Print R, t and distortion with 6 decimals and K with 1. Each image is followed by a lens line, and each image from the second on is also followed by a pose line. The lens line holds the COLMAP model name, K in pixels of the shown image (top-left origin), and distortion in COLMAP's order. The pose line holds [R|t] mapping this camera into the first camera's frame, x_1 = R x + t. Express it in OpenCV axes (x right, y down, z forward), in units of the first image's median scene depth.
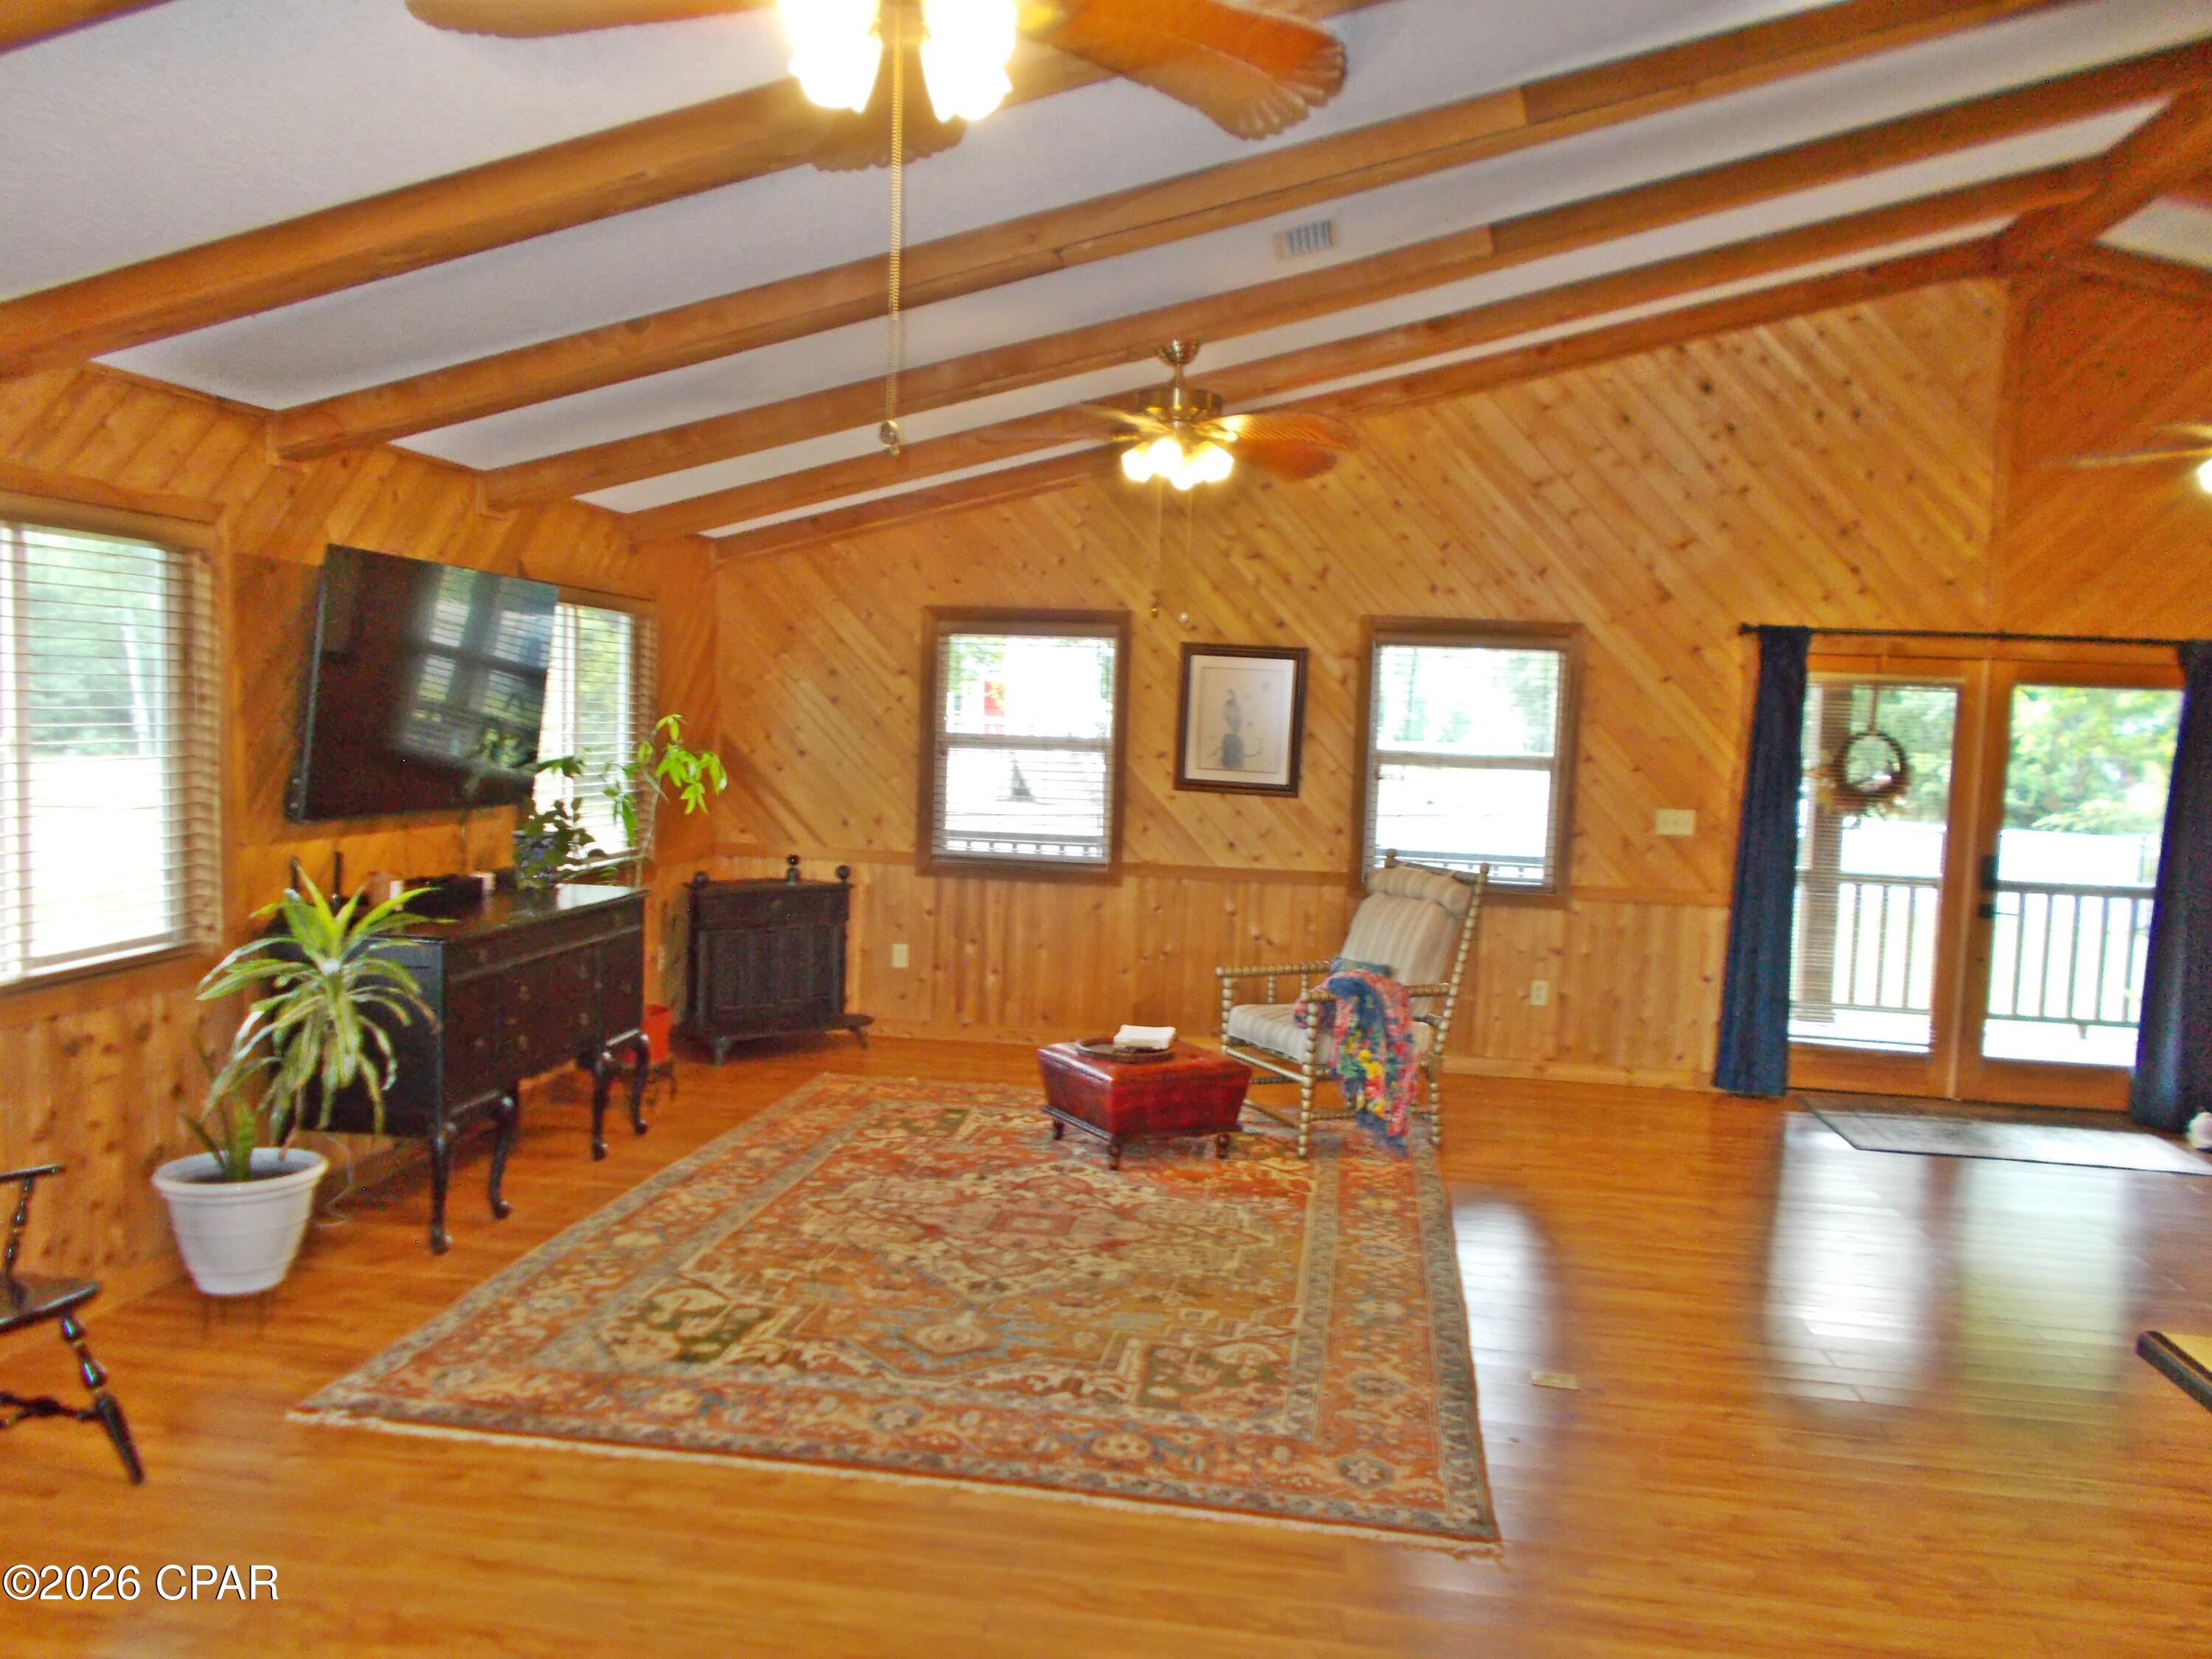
lens RADIAL K [[1696.0, 0, 1100.5], [0, 1696.0, 824.1], [0, 0, 1]] dist [0.011865, -0.016250]
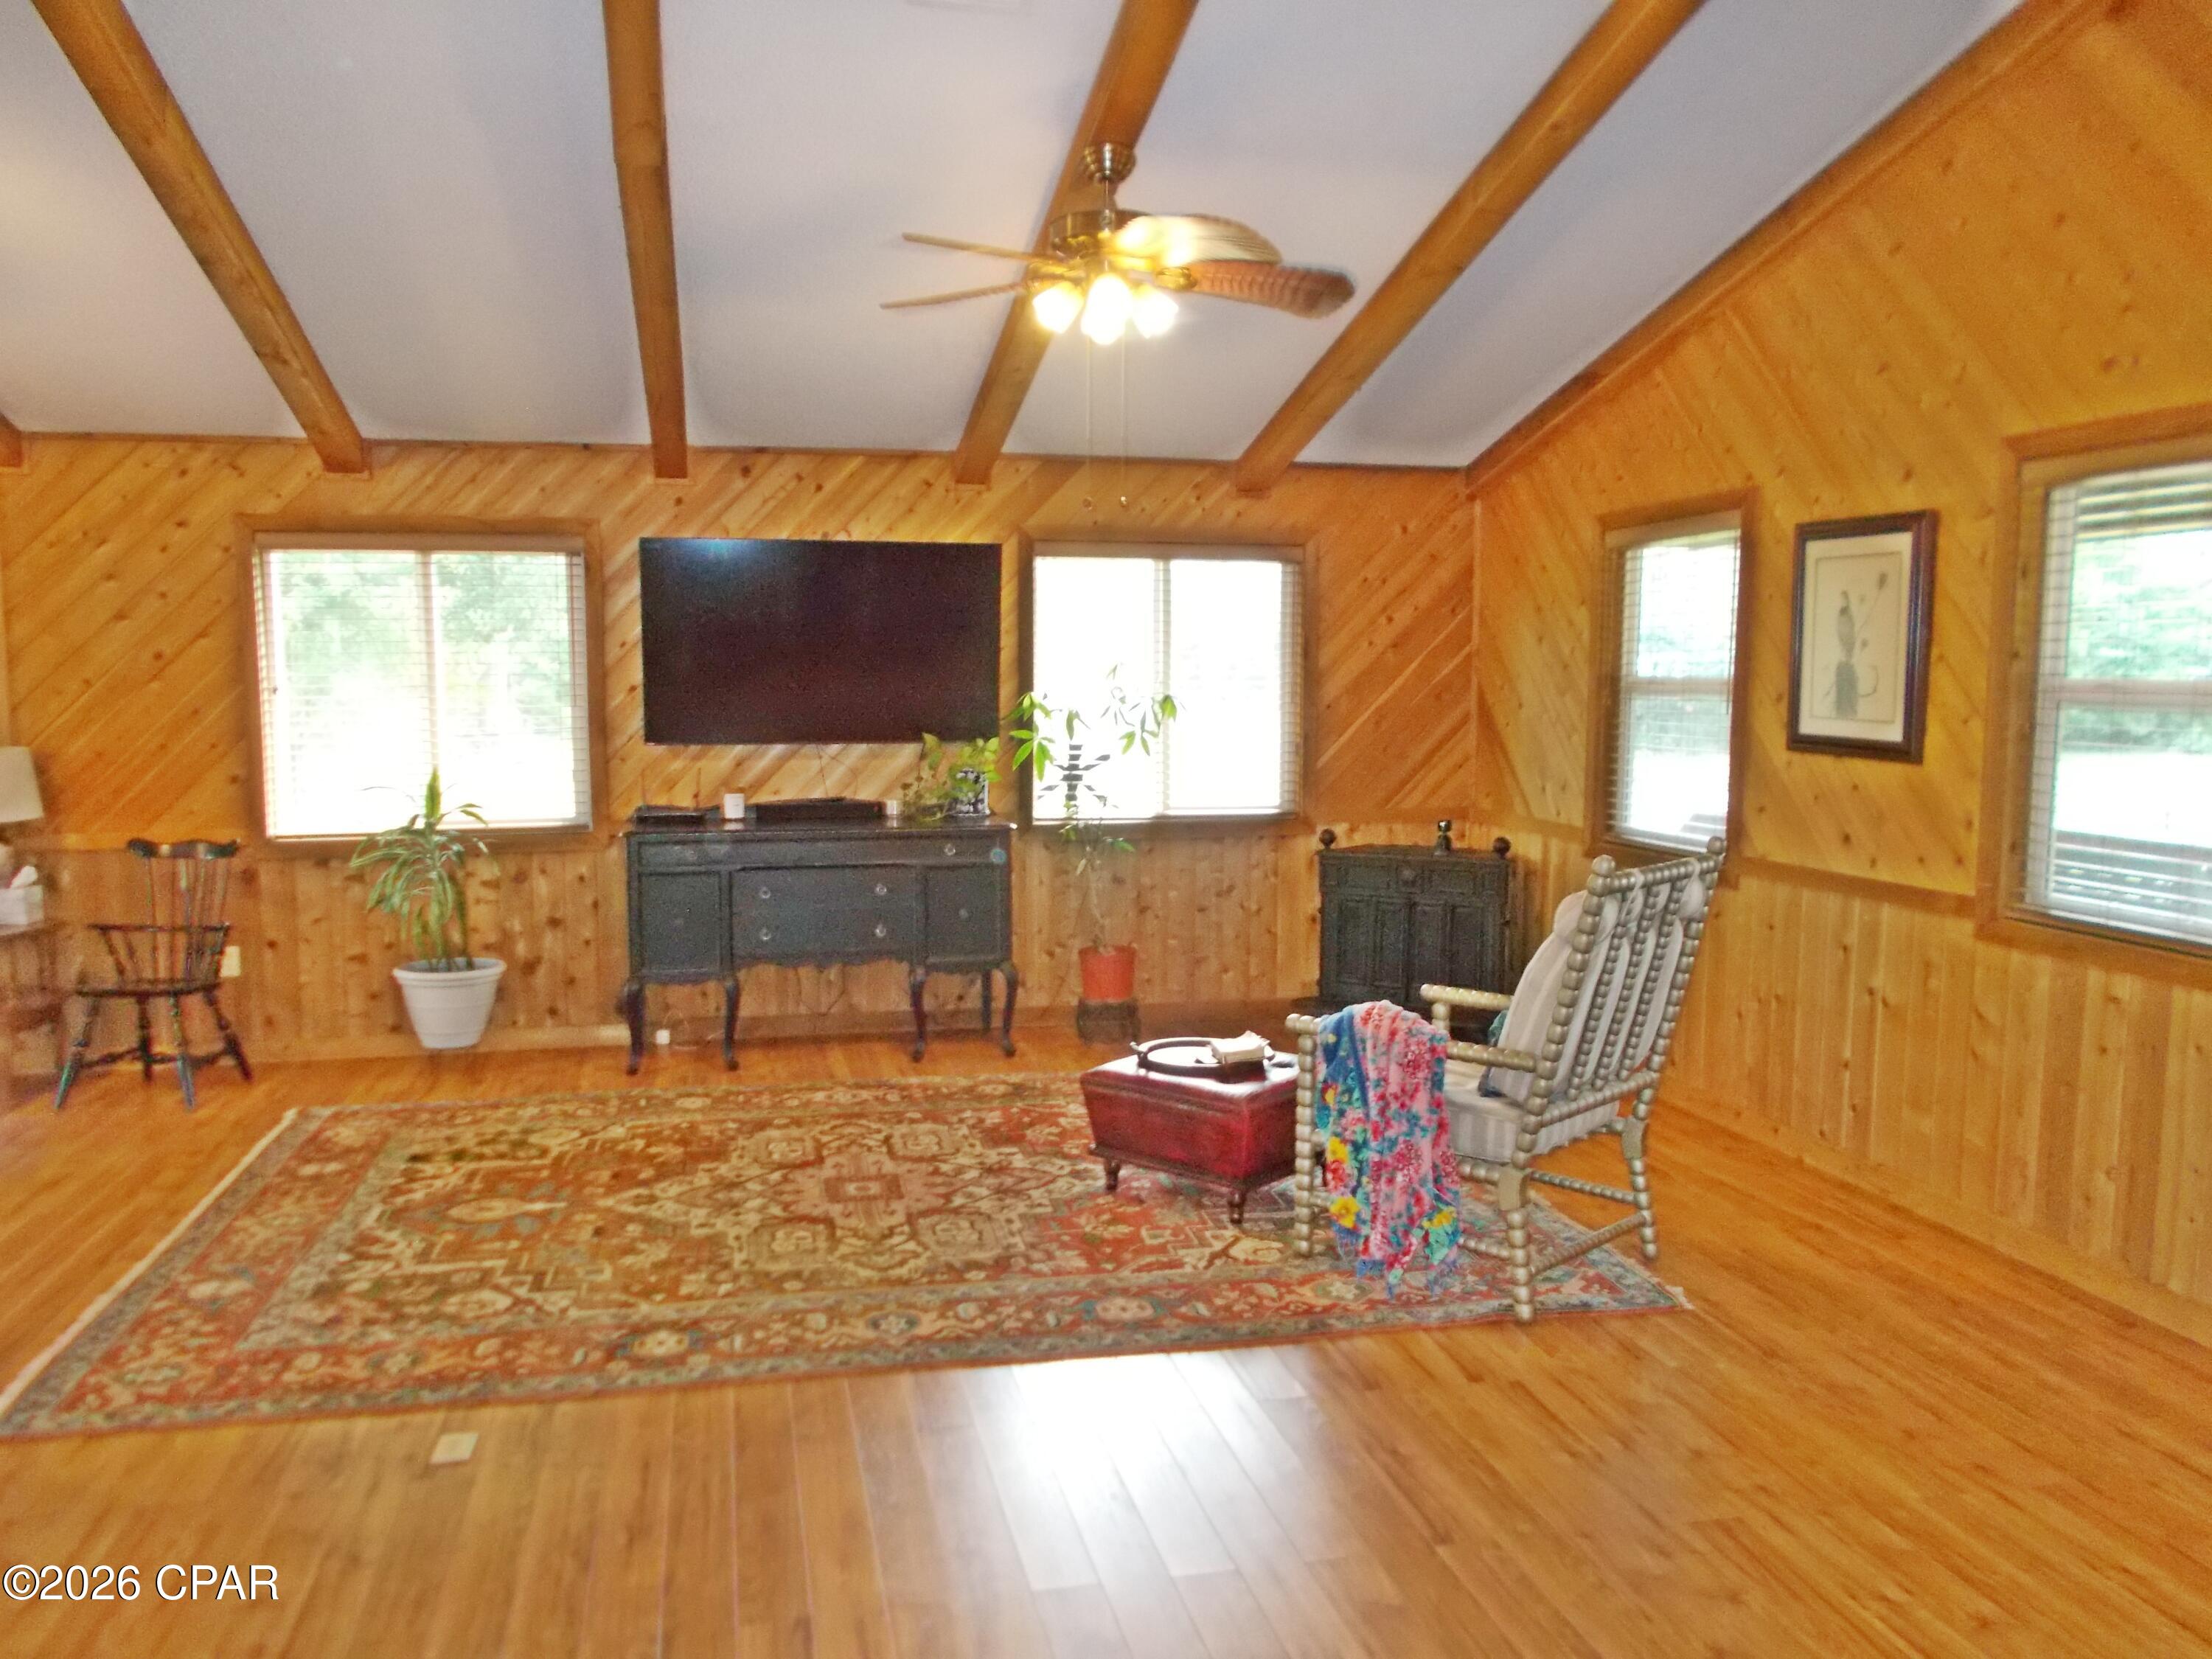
lens RADIAL K [[1696.0, 0, 1095.2], [0, 1696.0, 848.4], [0, 0, 1]] dist [0.011865, -0.016250]
pose [[0.371246, 0.062140, -0.926453, 0.787333], [-0.050394, 0.997636, 0.046720, 0.000742], [0.927166, 0.029343, 0.373500, 0.708297]]
